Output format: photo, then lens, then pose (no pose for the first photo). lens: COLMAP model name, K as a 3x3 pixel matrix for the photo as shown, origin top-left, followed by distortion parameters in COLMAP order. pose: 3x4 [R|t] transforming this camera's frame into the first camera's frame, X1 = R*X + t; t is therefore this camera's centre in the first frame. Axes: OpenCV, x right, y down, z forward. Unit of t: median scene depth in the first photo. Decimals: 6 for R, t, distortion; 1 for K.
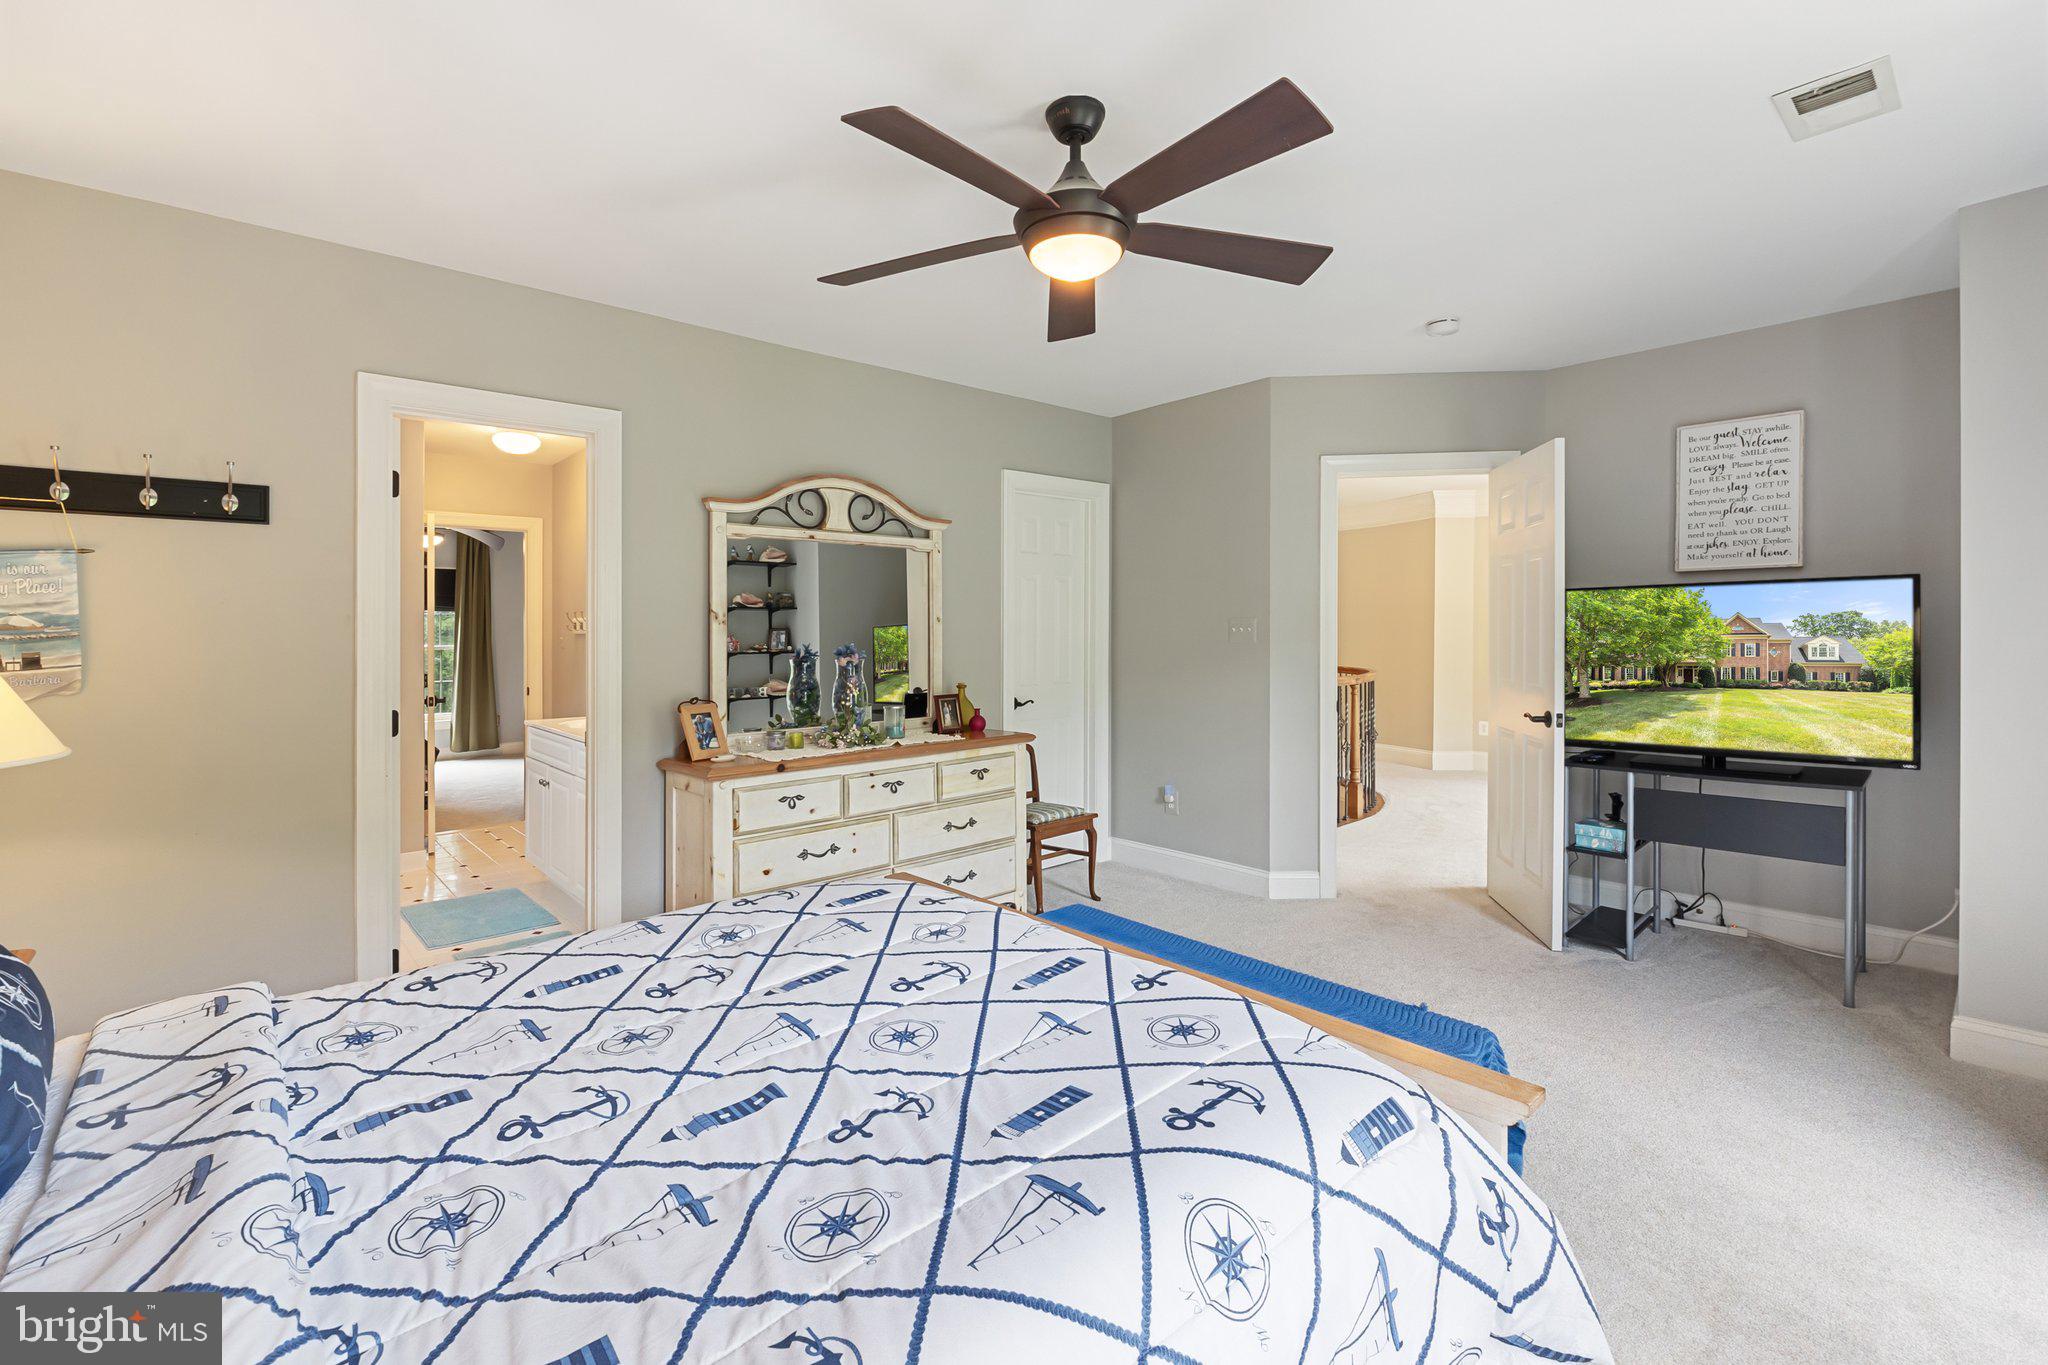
lens RADIAL K [[881.4, 0, 1026.3], [0, 881.4, 658.9], [0, 0, 1]] dist [-0.023611, 0.000503]
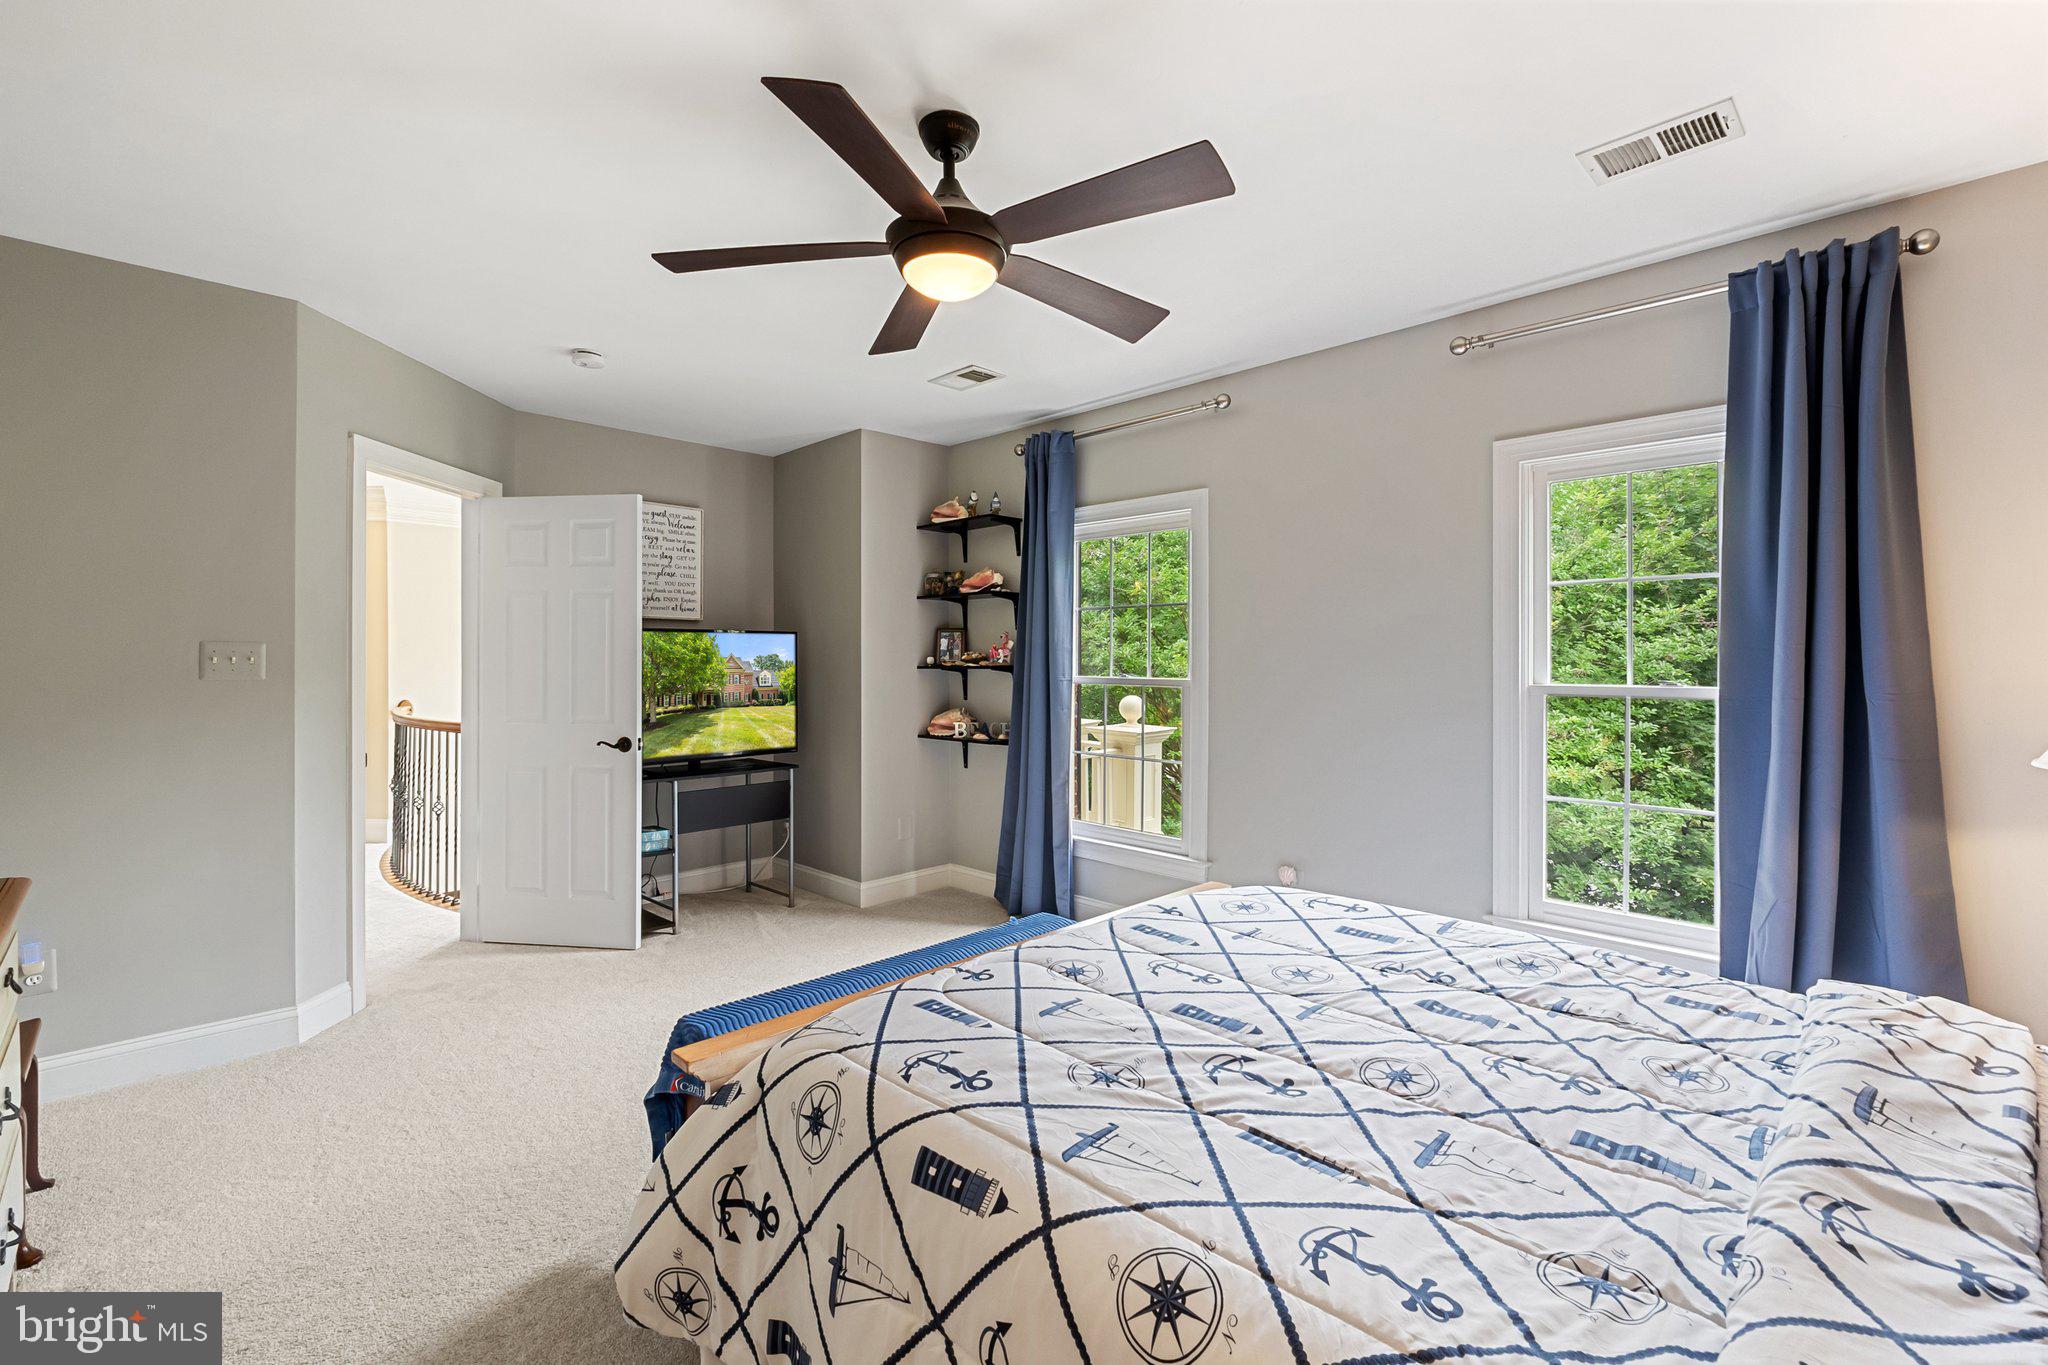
lens RADIAL K [[881.4, 0, 1026.3], [0, 881.4, 658.9], [0, 0, 1]] dist [-0.023611, 0.000503]
pose [[-0.067601, 0.012106, 0.997639, -0.569163], [0.024623, 0.999642, -0.010462, -0.016247], [-0.997409, 0.023858, -0.067875, 0.575351]]
